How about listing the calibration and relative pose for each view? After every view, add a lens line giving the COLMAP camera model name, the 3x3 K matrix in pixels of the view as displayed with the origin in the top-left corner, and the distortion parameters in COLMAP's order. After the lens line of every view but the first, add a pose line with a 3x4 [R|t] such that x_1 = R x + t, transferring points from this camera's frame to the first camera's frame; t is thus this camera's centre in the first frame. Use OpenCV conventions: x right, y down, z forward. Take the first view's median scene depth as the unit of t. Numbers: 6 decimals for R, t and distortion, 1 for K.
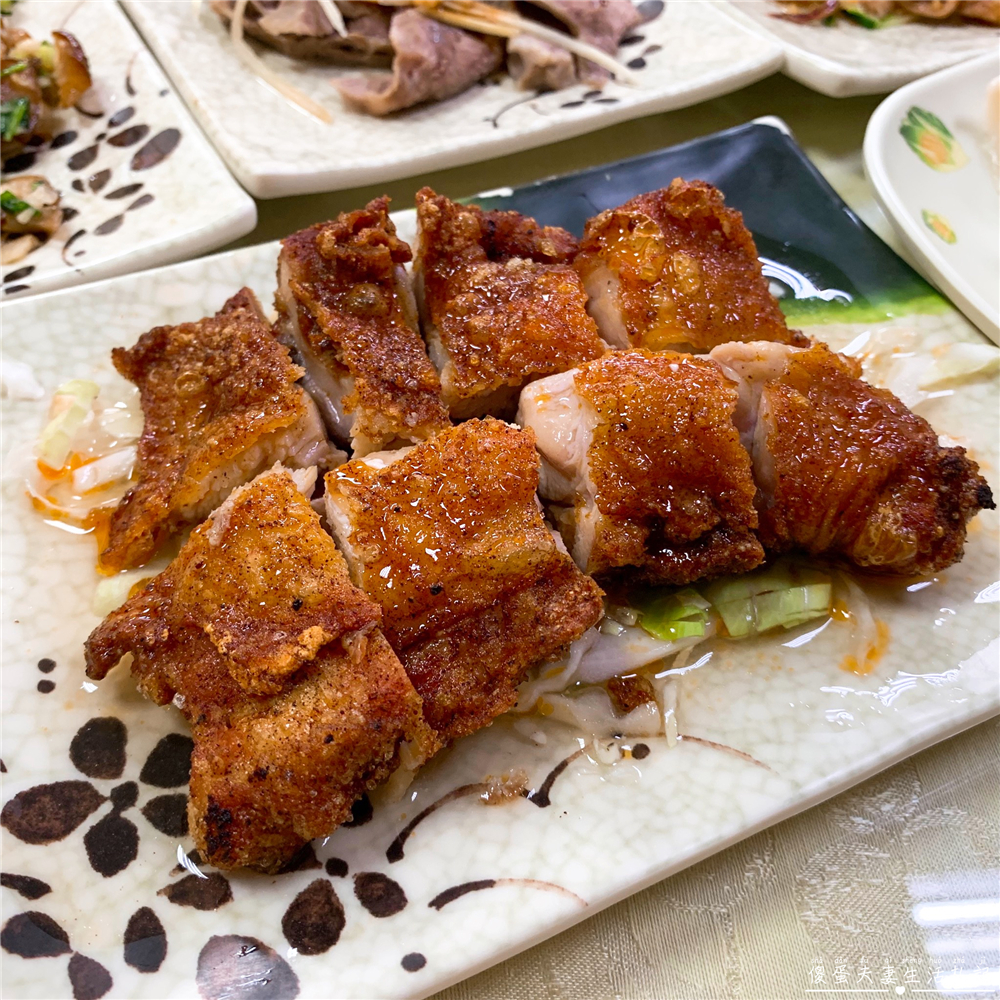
lens RADIAL K [[1022.2, 0, 509.1], [0, 1022.2, 506.2], [0, 0, 1]] dist [-0.028208, 0.000000]
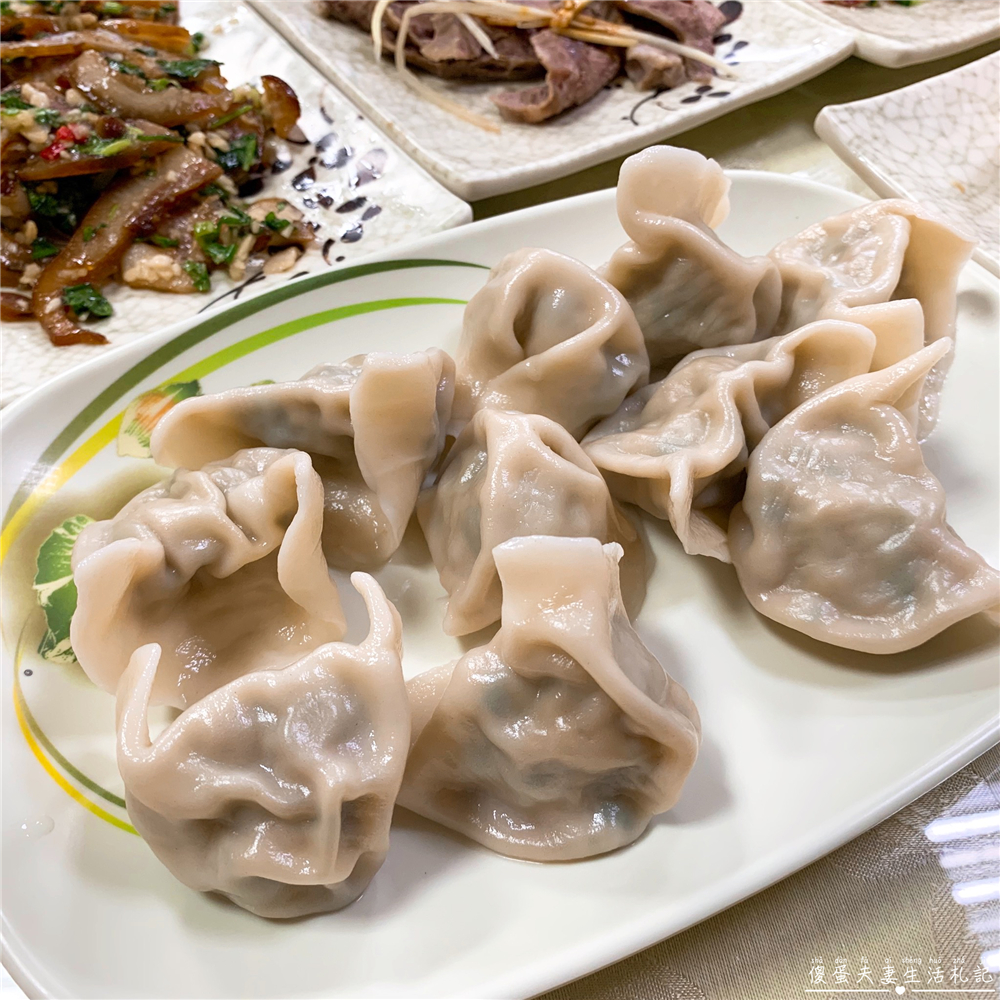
lens RADIAL K [[1022.2, 0, 489.7], [0, 1022.2, 499.5], [0, 0, 1]] dist [-0.028208, 0.000000]
pose [[0.995260, -0.095592, 0.017895, -0.243916], [0.095313, 0.995321, 0.015838, 0.033171], [-0.019325, -0.014057, 0.999714, -0.202503]]
